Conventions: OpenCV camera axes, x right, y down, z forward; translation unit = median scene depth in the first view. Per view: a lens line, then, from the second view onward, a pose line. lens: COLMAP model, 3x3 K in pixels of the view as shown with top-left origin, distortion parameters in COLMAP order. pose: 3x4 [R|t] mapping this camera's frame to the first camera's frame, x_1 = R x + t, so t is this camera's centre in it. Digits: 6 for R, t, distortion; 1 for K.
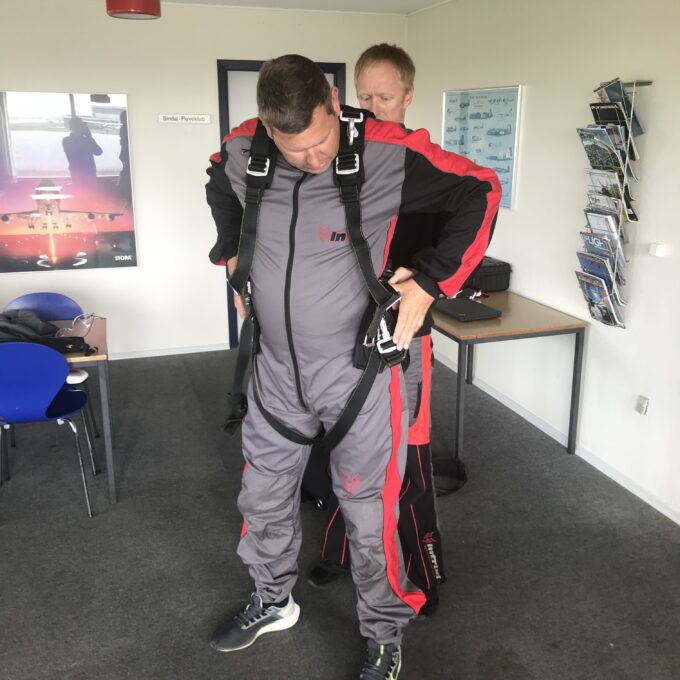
lens RADIAL K [[754.7, 0, 343.8], [0, 754.7, 337.3], [0, 0, 1]] dist [-0.017993, 0.021662]
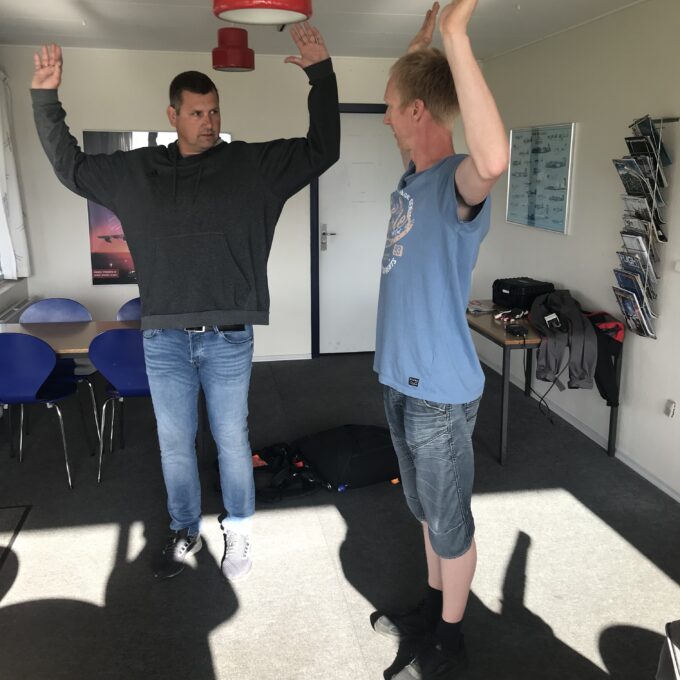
lens RADIAL K [[754.6, 0, 339.8], [0, 754.6, 336.9], [0, 0, 1]] dist [0.003587, 0.007066]
pose [[0.989945, 0.031667, -0.137863, 0.068131], [-0.038537, 0.998130, -0.047446, 0.056816], [0.136103, 0.052282, 0.989314, -0.160550]]
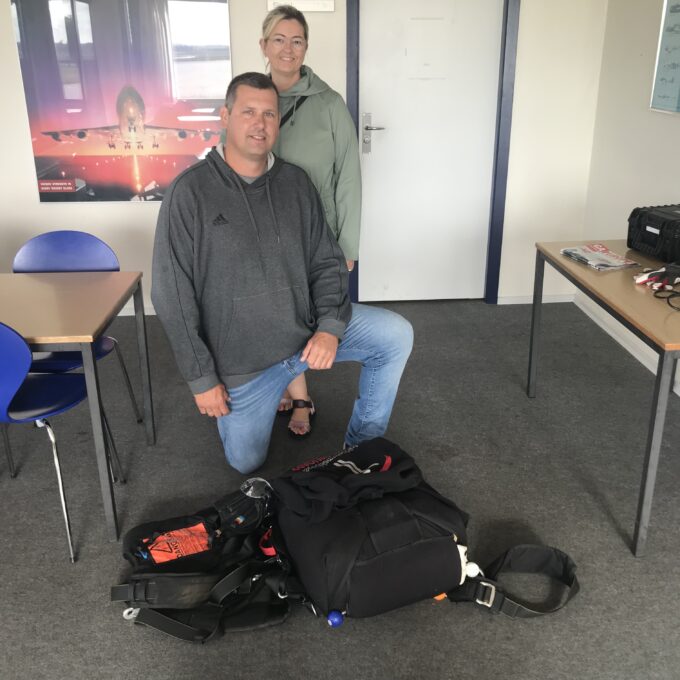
lens RADIAL K [[754.6, 0, 339.8], [0, 754.6, 336.9], [0, 0, 1]] dist [0.003587, 0.007066]
pose [[0.967927, 0.078326, -0.238710, 0.053334], [-0.057474, 0.993996, 0.093103, -0.047871], [0.244569, -0.076397, 0.966617, 0.383788]]
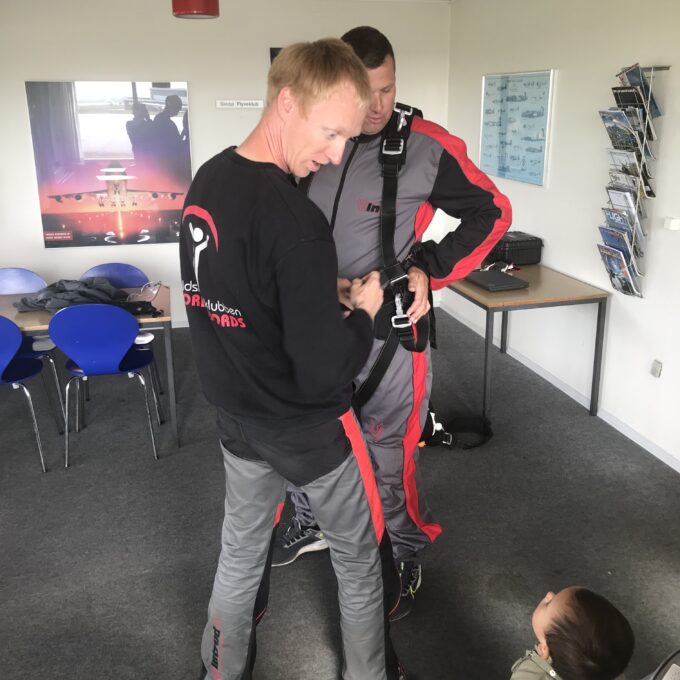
lens RADIAL K [[754.6, 0, 339.8], [0, 754.6, 336.9], [0, 0, 1]] dist [0.003587, 0.007066]
pose [[0.997051, 0.011457, -0.075877, 0.024964], [-0.009575, 0.999638, 0.025125, 0.021588], [0.076137, -0.024325, 0.996801, -0.112216]]
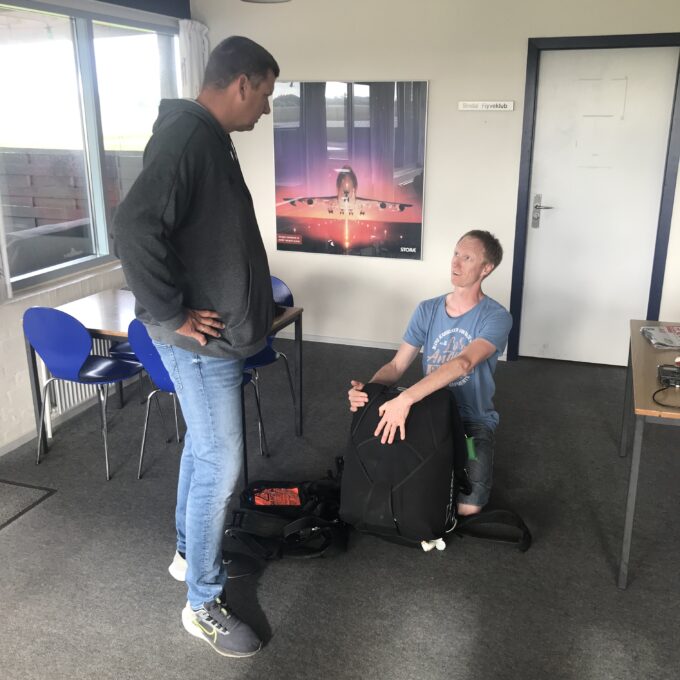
lens RADIAL K [[755.6, 0, 337.4], [0, 755.6, 335.9], [0, 0, 1]] dist [0.089804, -0.087113]
pose [[0.788682, 0.170929, -0.590562, 0.377522], [-0.158723, 0.984620, 0.073012, -0.081755], [0.593959, 0.036152, 0.803682, 0.238400]]
